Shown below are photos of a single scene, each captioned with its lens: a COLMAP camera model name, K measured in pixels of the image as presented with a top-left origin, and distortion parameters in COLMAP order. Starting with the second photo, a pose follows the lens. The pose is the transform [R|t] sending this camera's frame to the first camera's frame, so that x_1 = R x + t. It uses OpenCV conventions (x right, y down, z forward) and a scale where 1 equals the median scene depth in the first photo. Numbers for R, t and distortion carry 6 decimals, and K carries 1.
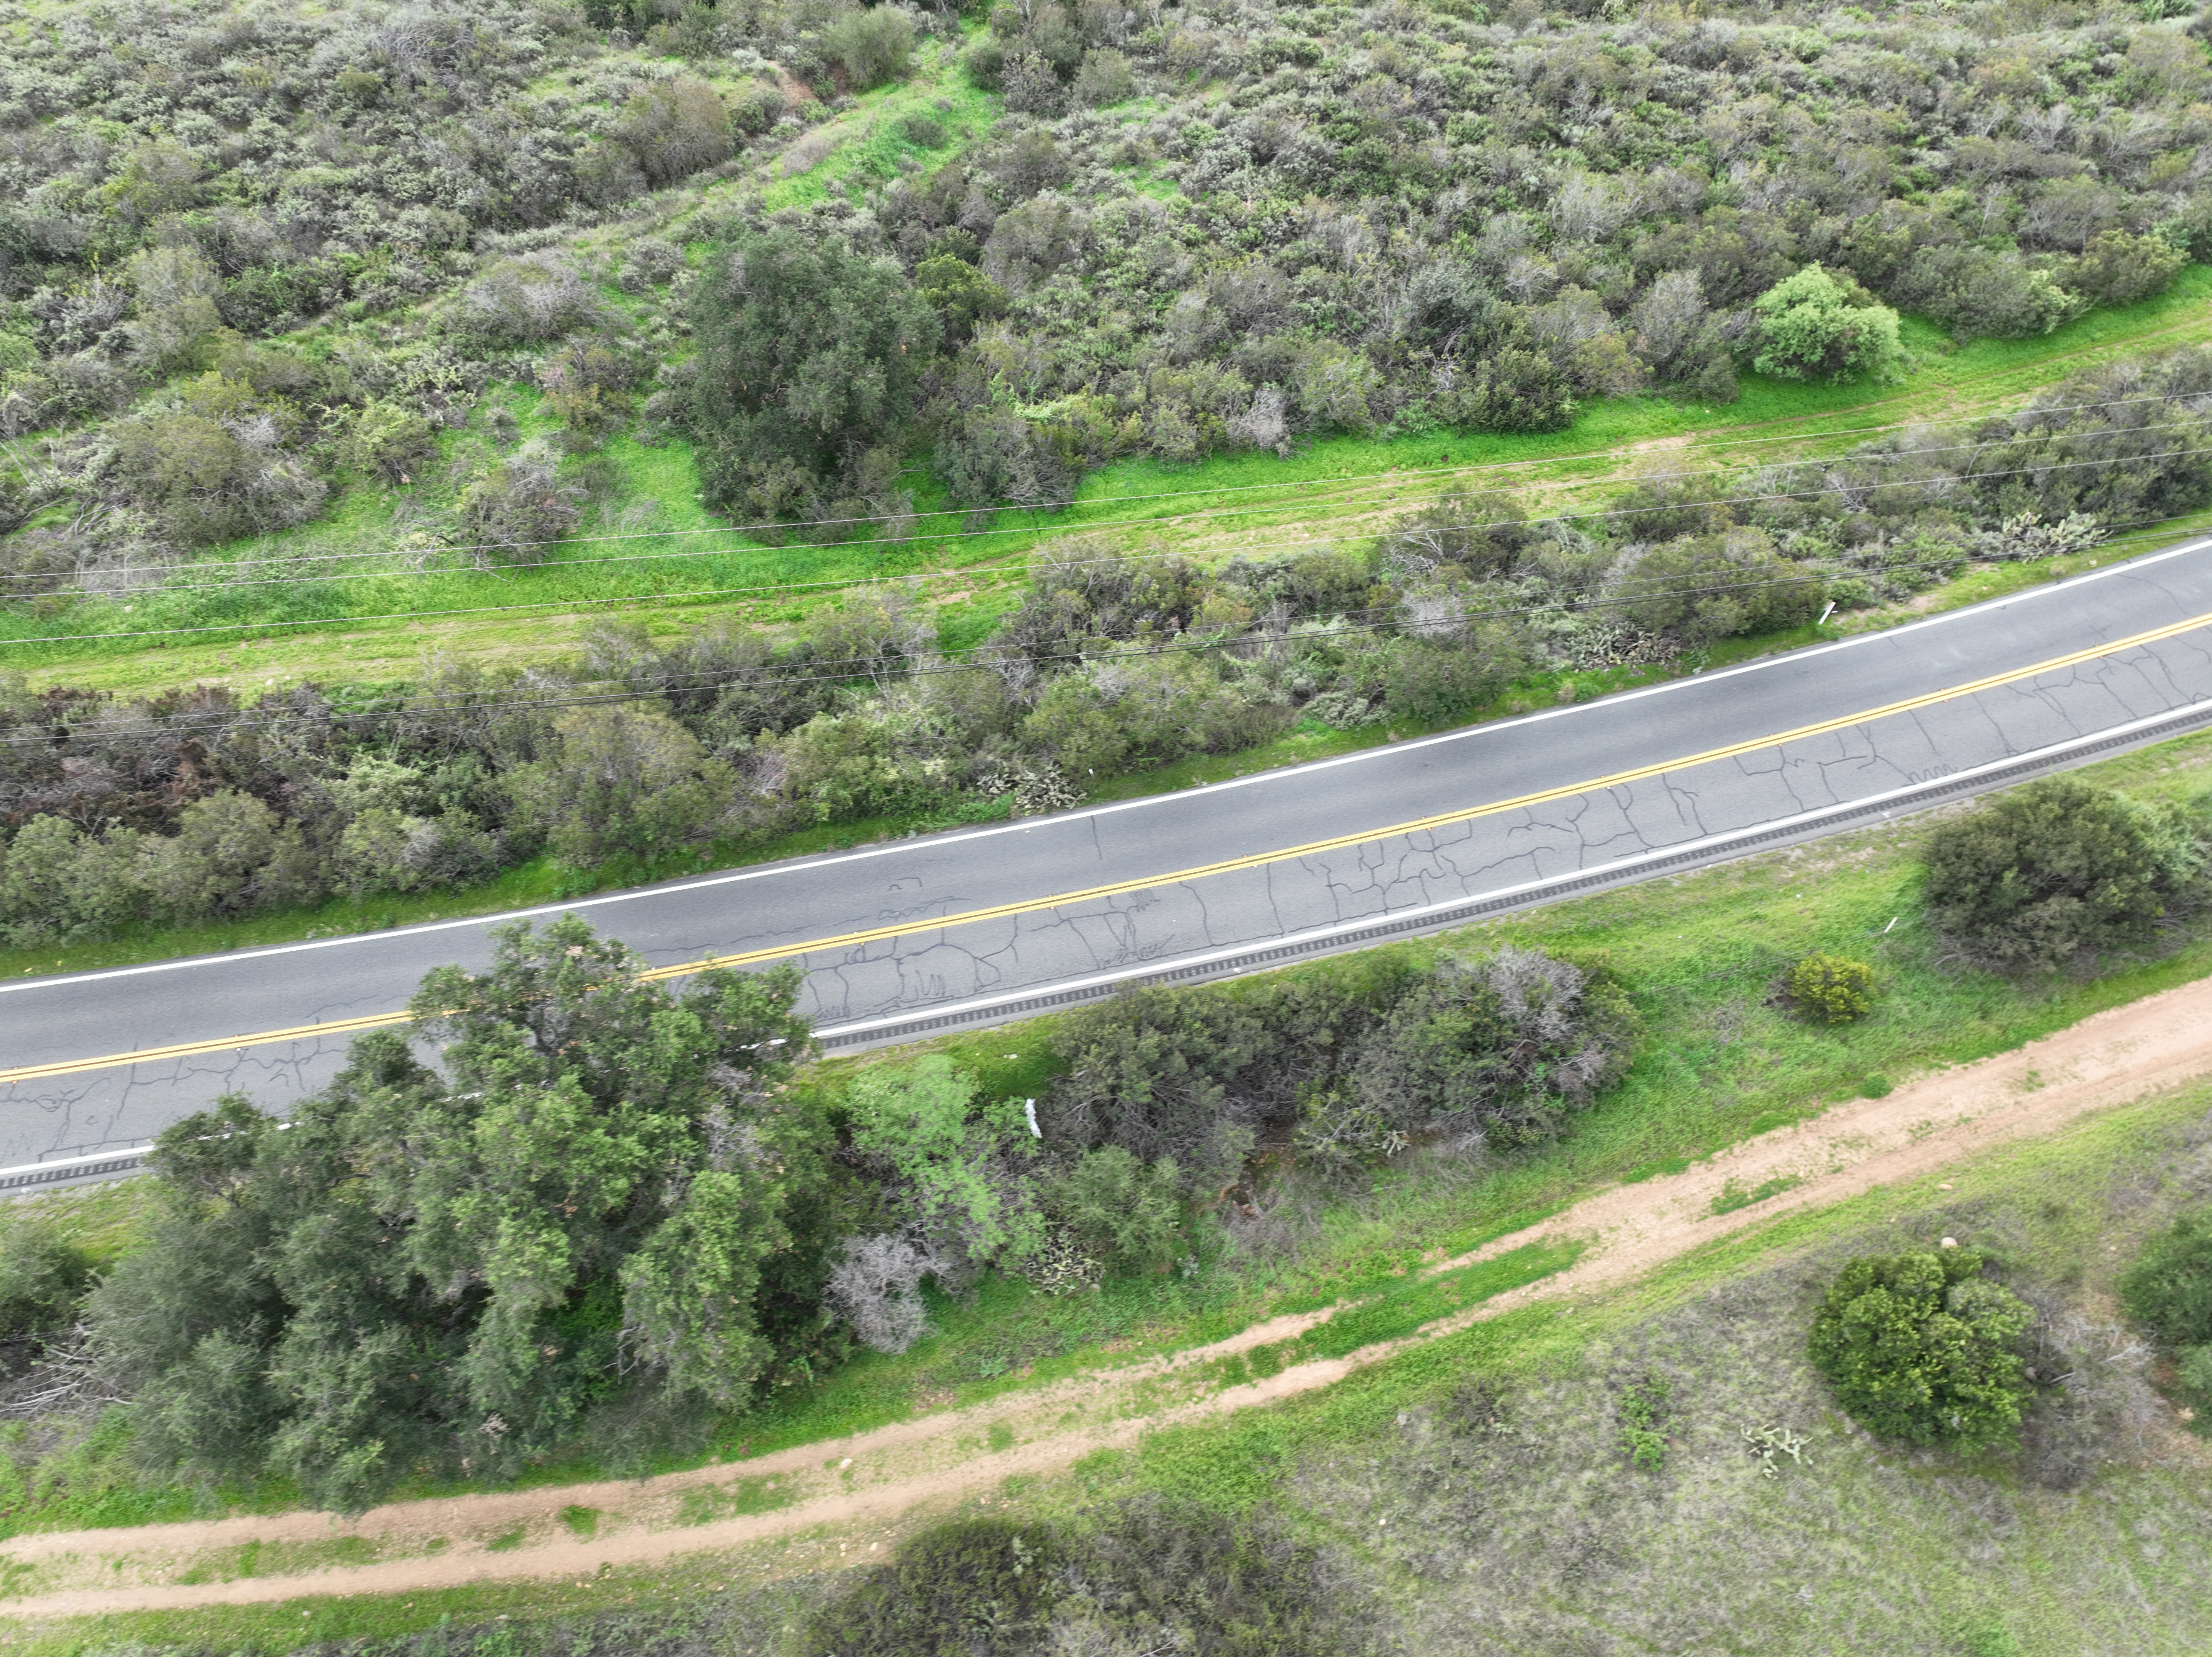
lens RADIAL K [[1560.3, 0, 1111.9], [0, 1560.3, 824.0], [0, 0, 1]] dist [-0.003638, 0.018443]
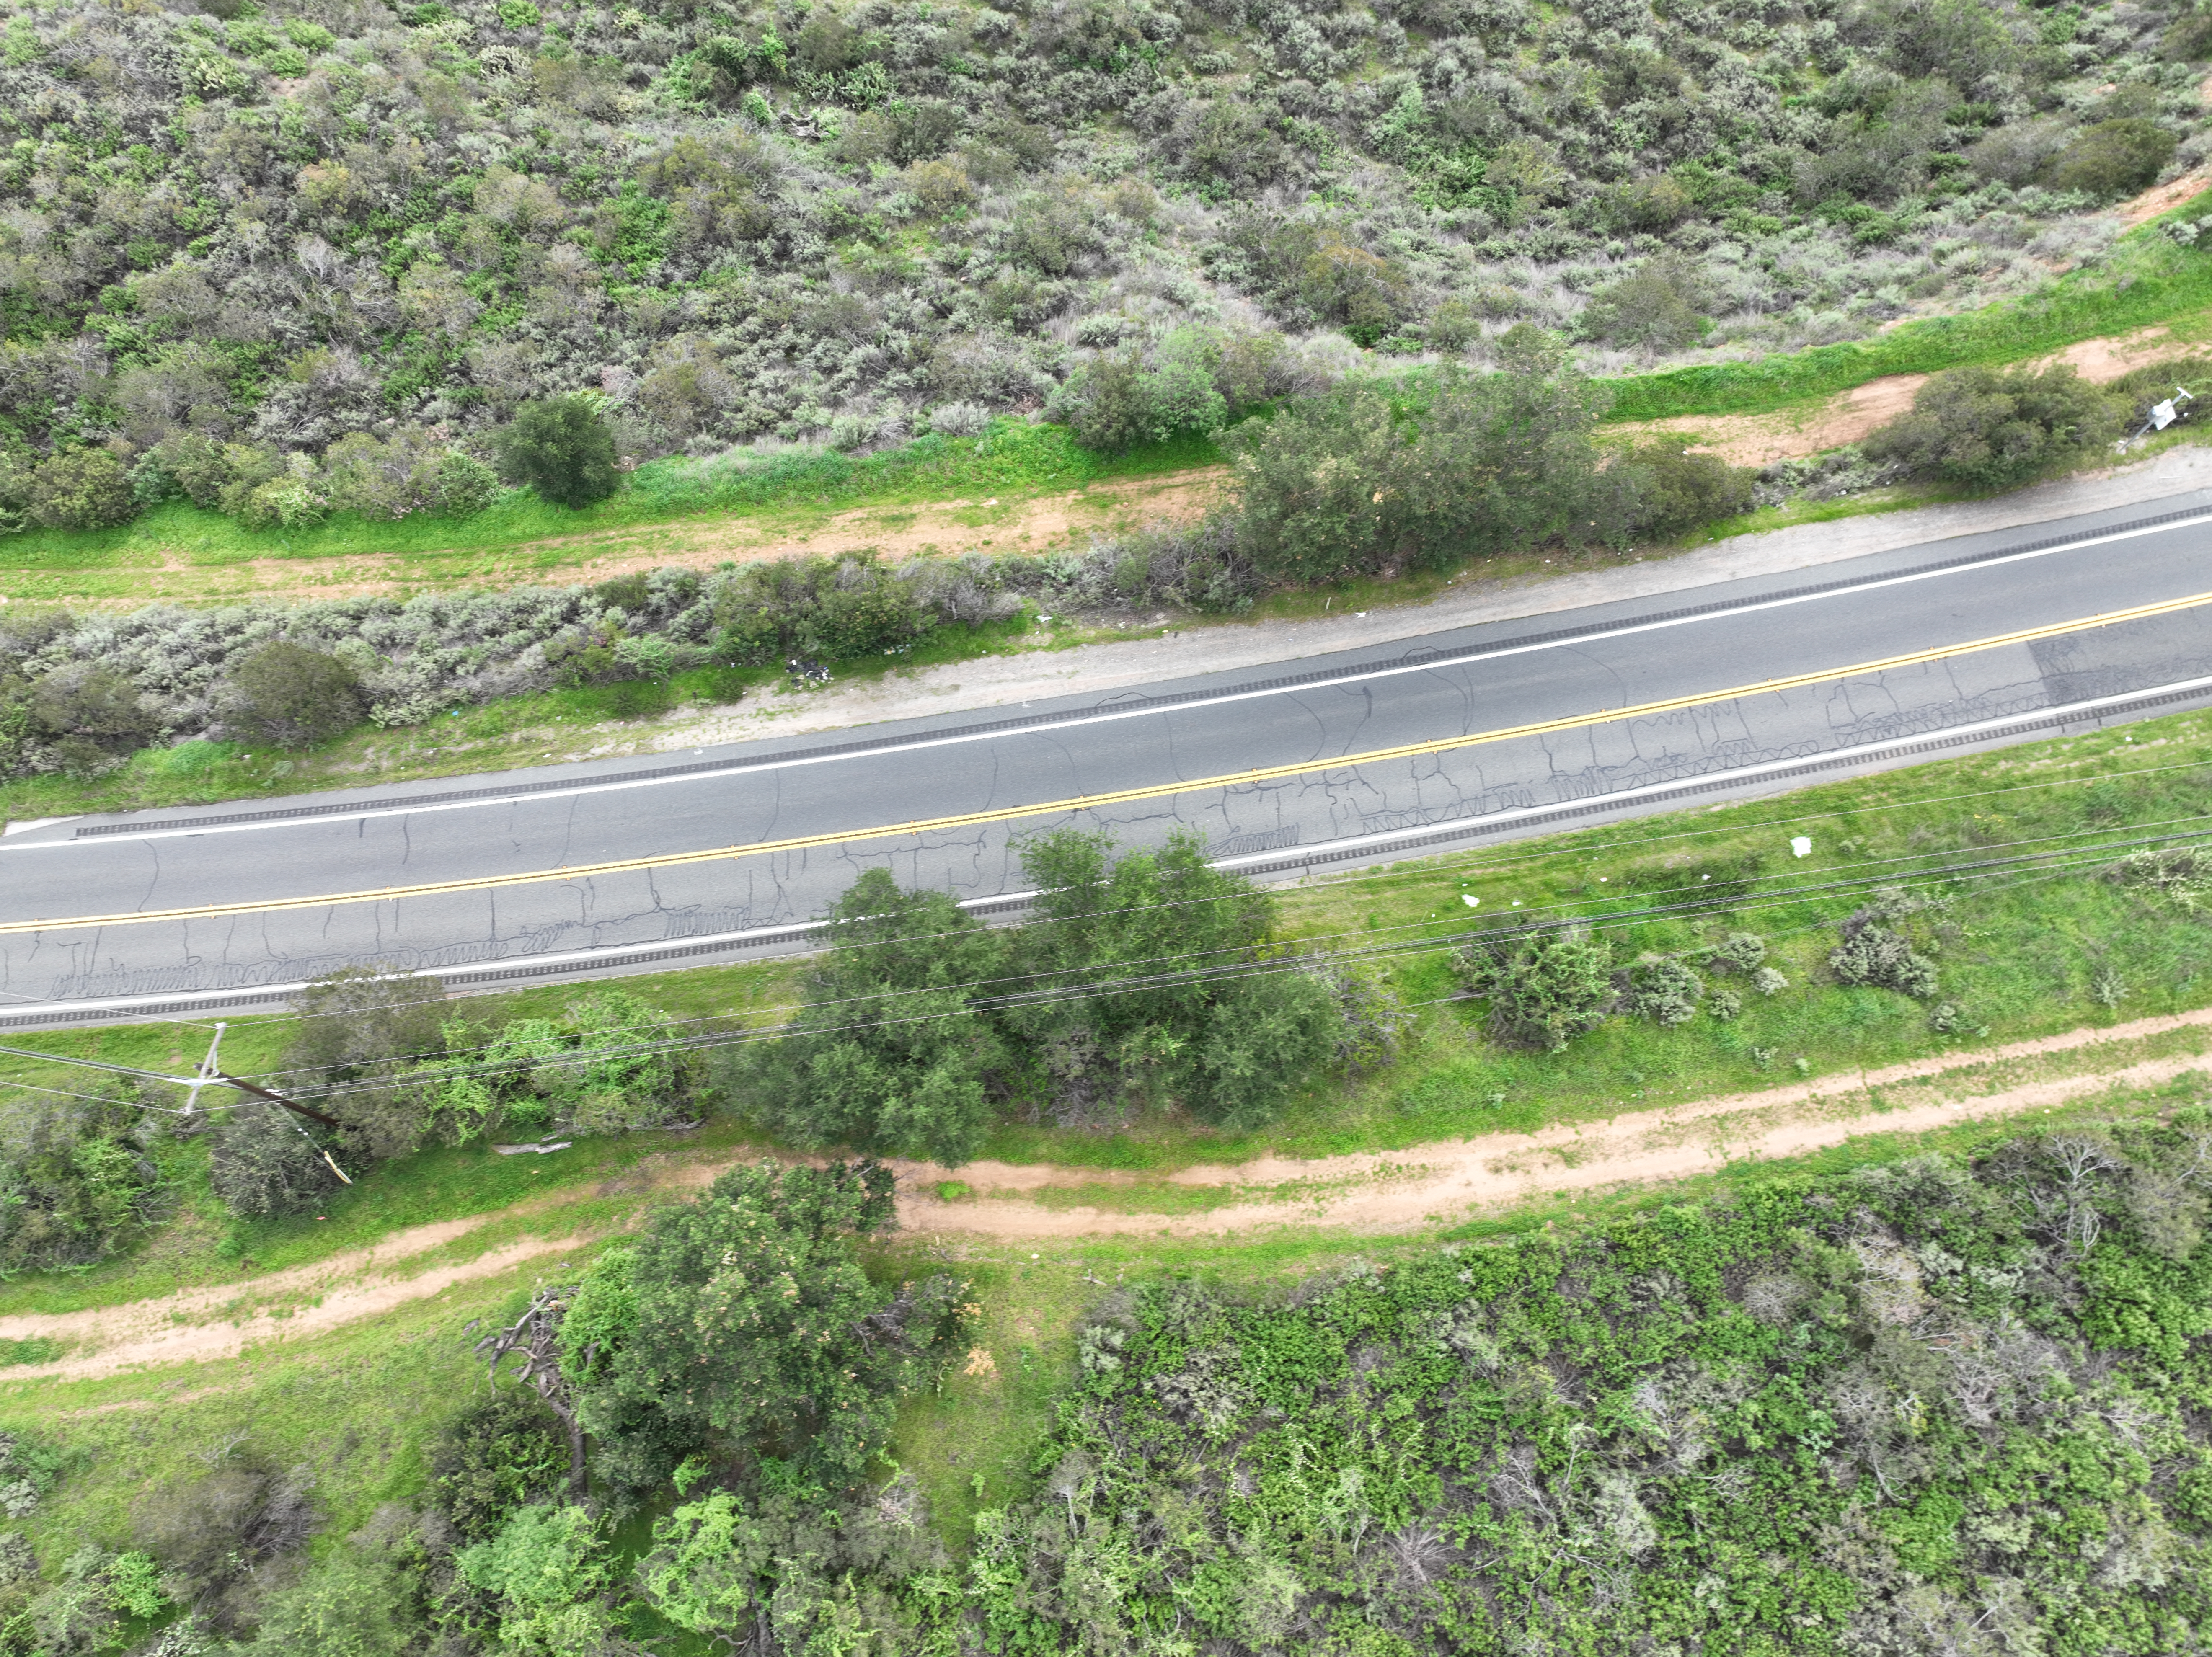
lens RADIAL K [[1535.7, 0, 1106.0], [0, 1535.7, 828.5], [0, 0, 1]] dist [-0.003544, 0.019633]
pose [[0.955493, 0.278033, -0.098640, 1.919197], [-0.241732, 0.929530, 0.278459, -0.796064], [0.169110, -0.242221, 0.955369, 0.255166]]
